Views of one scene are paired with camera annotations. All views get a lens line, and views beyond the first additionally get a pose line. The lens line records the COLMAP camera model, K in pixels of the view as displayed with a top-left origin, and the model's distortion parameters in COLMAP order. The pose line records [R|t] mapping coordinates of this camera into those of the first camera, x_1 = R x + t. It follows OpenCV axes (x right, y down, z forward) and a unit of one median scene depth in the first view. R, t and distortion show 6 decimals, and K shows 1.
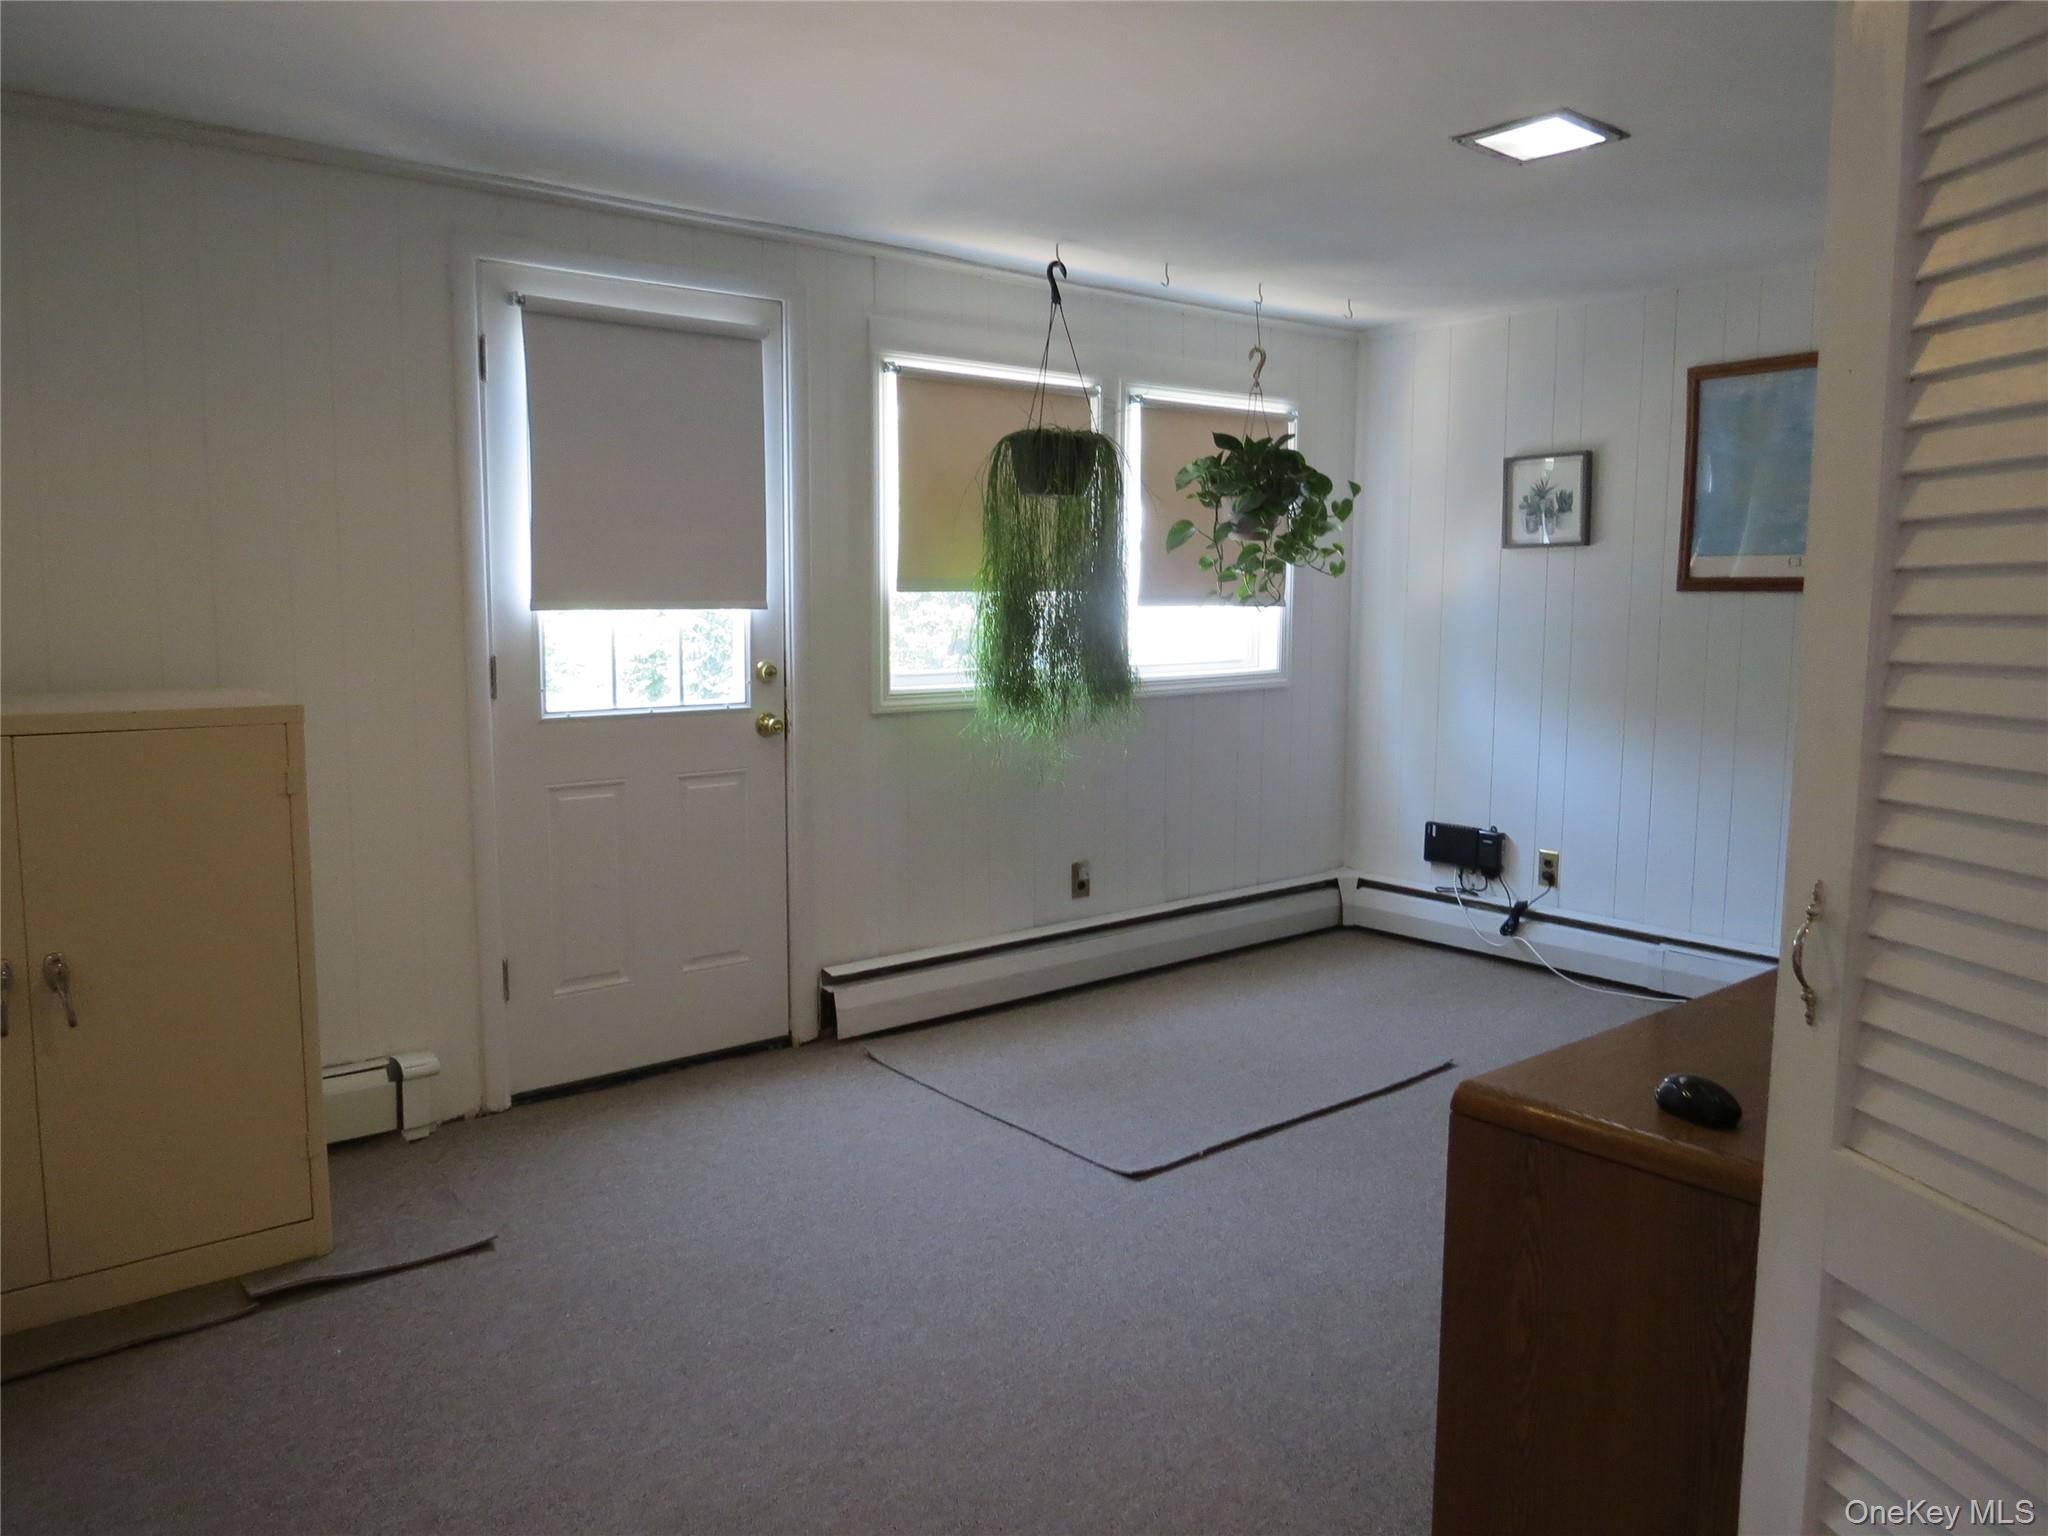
lens RADIAL K [[1468.0, 0, 1022.0], [0, 1468.0, 761.2], [0, 0, 1]] dist [-0.012394, 0.001708]
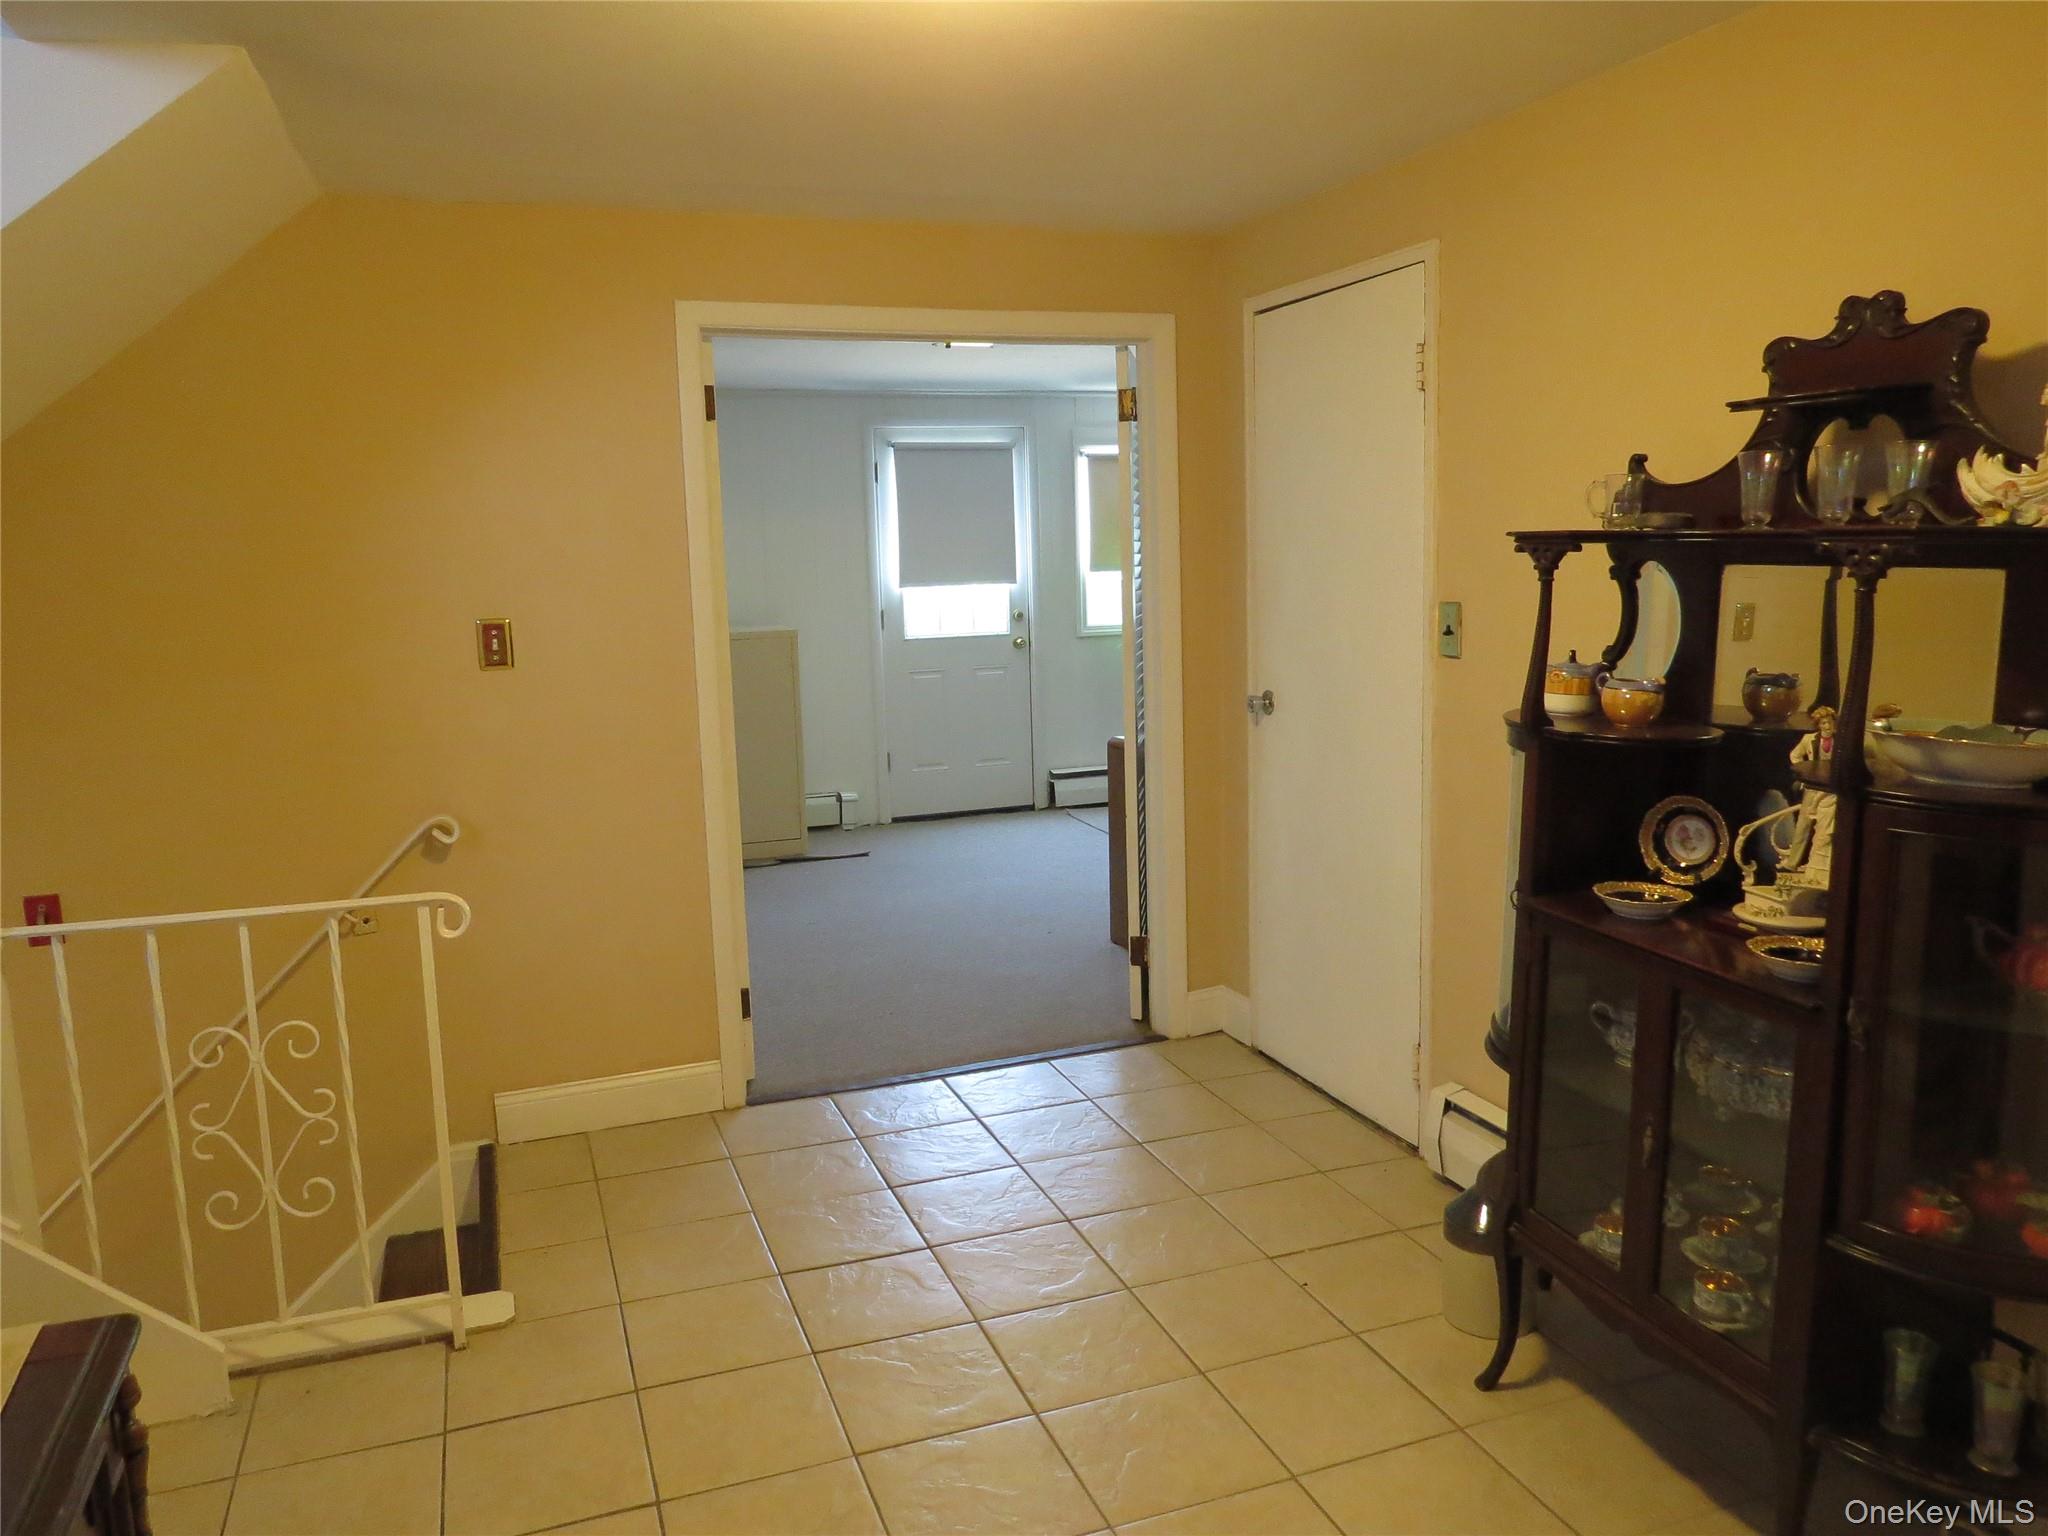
lens RADIAL K [[1468.0, 0, 1021.3], [0, 1468.0, 771.6], [0, 0, 1]] dist [-0.012394, 0.001708]
pose [[0.946496, 0.029018, -0.321408, 0.485062], [-0.012044, 0.998432, 0.054675, 0.042025], [0.322491, -0.047879, 0.945361, -0.897132]]
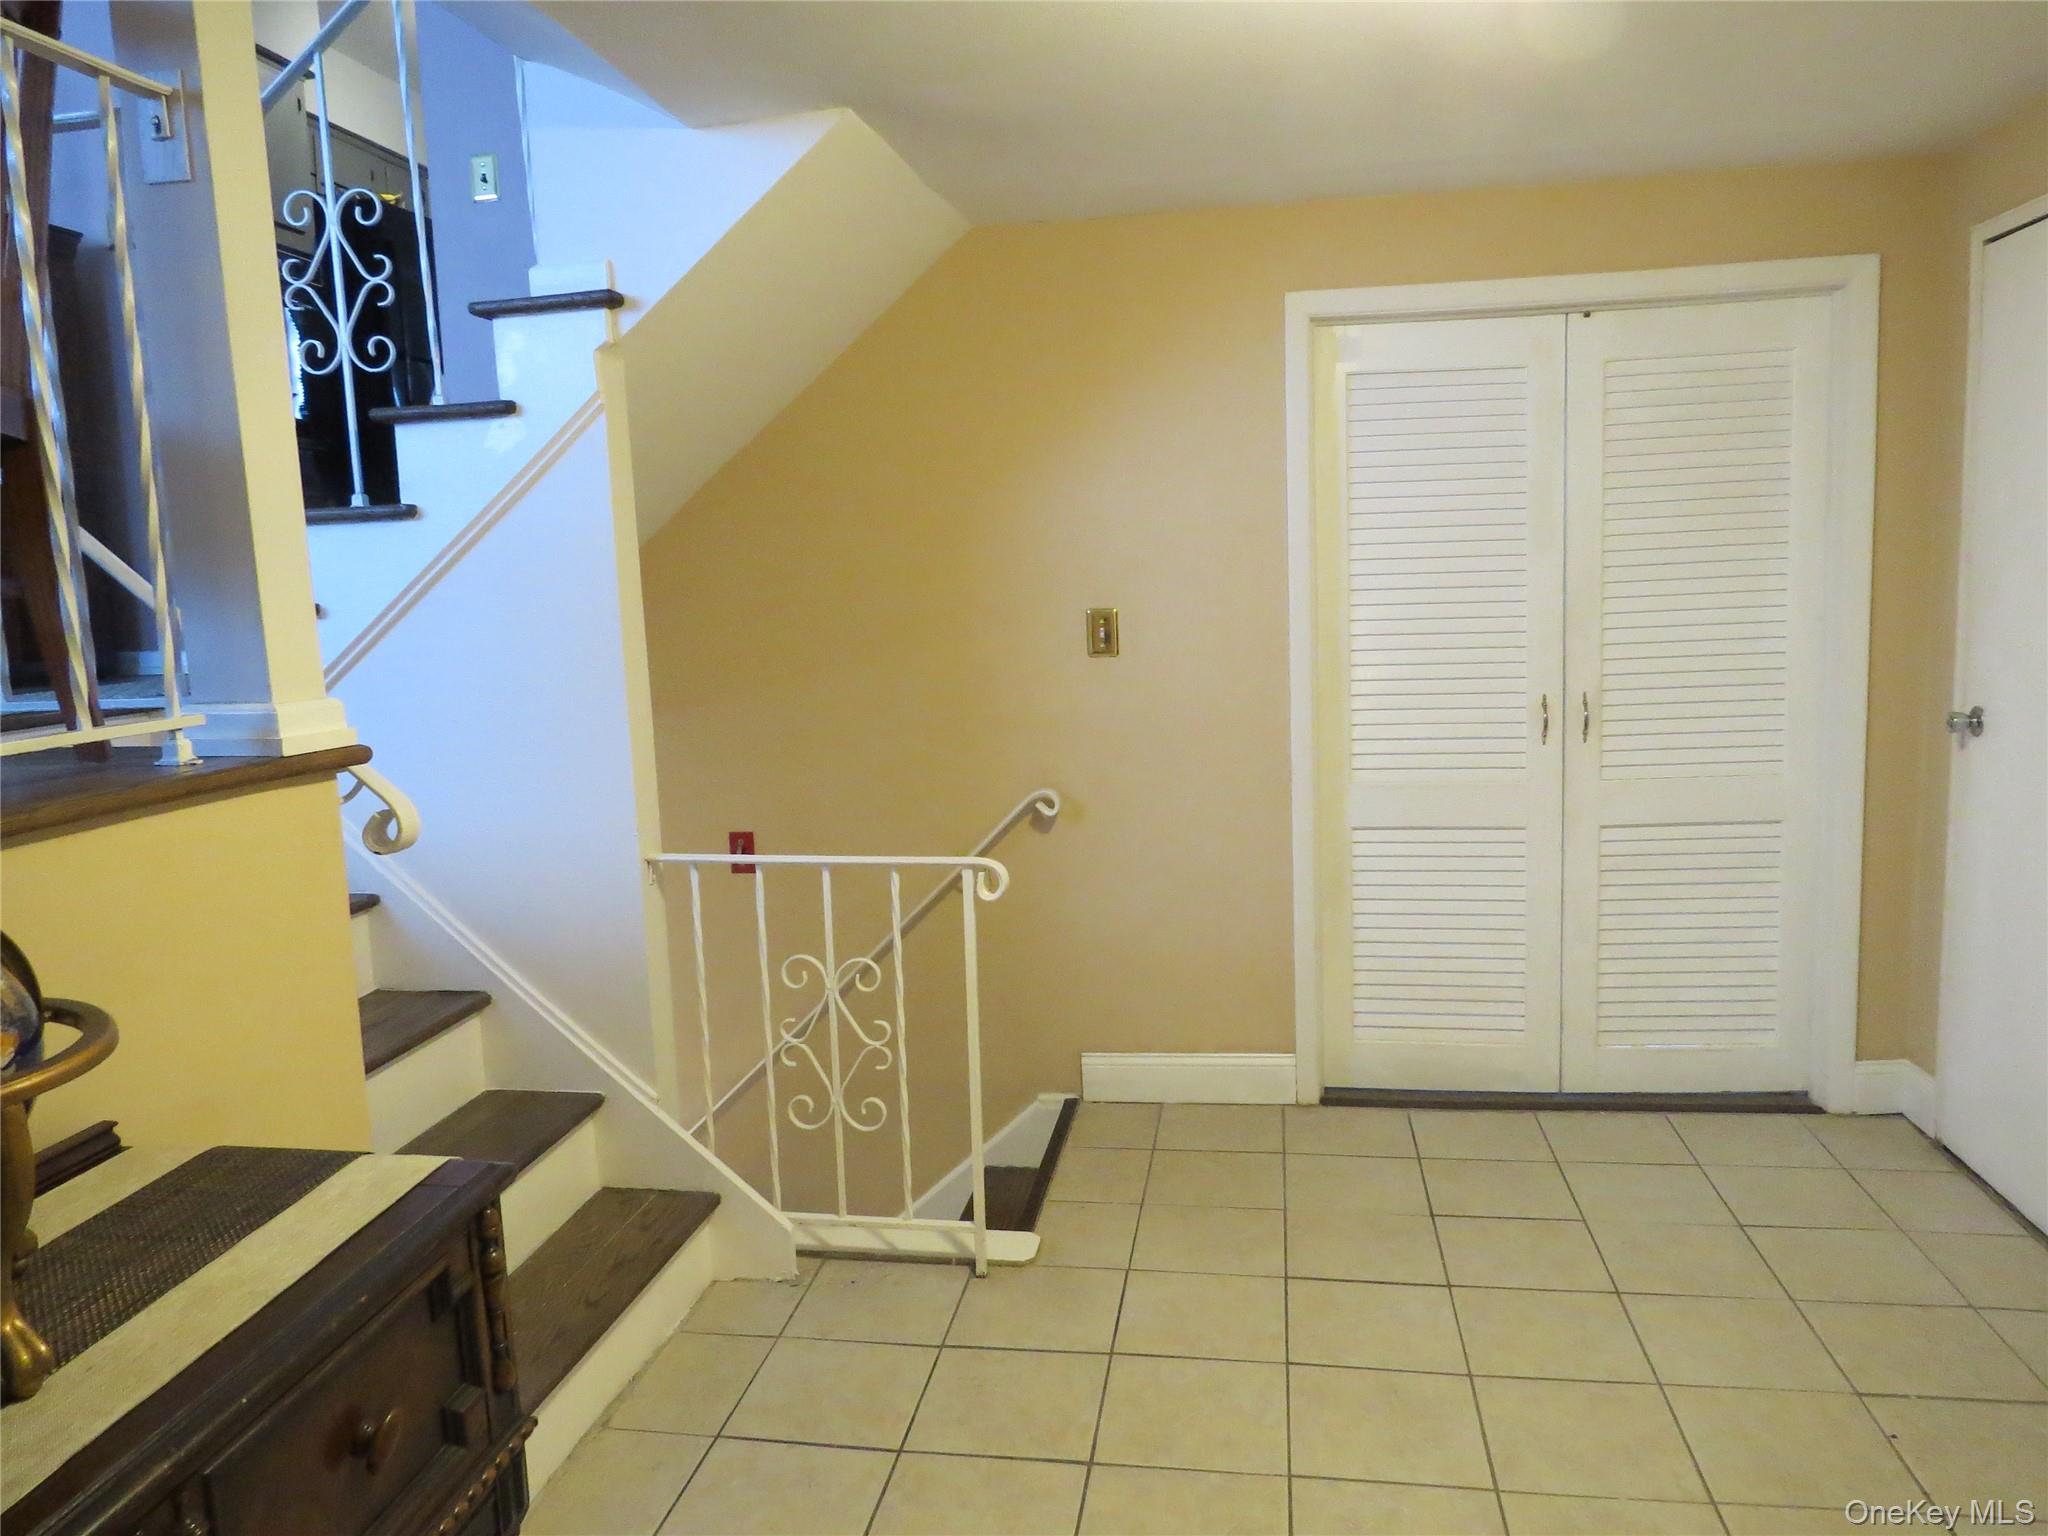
lens RADIAL K [[1468.0, 0, 1026.3], [0, 1468.0, 768.9], [0, 0, 1]] dist [-0.012394, 0.001708]
pose [[0.666347, 0.084794, -0.740805, 0.659718], [-0.045060, 0.996276, 0.073504, 0.033832], [0.744279, -0.015599, 0.667686, -0.756547]]
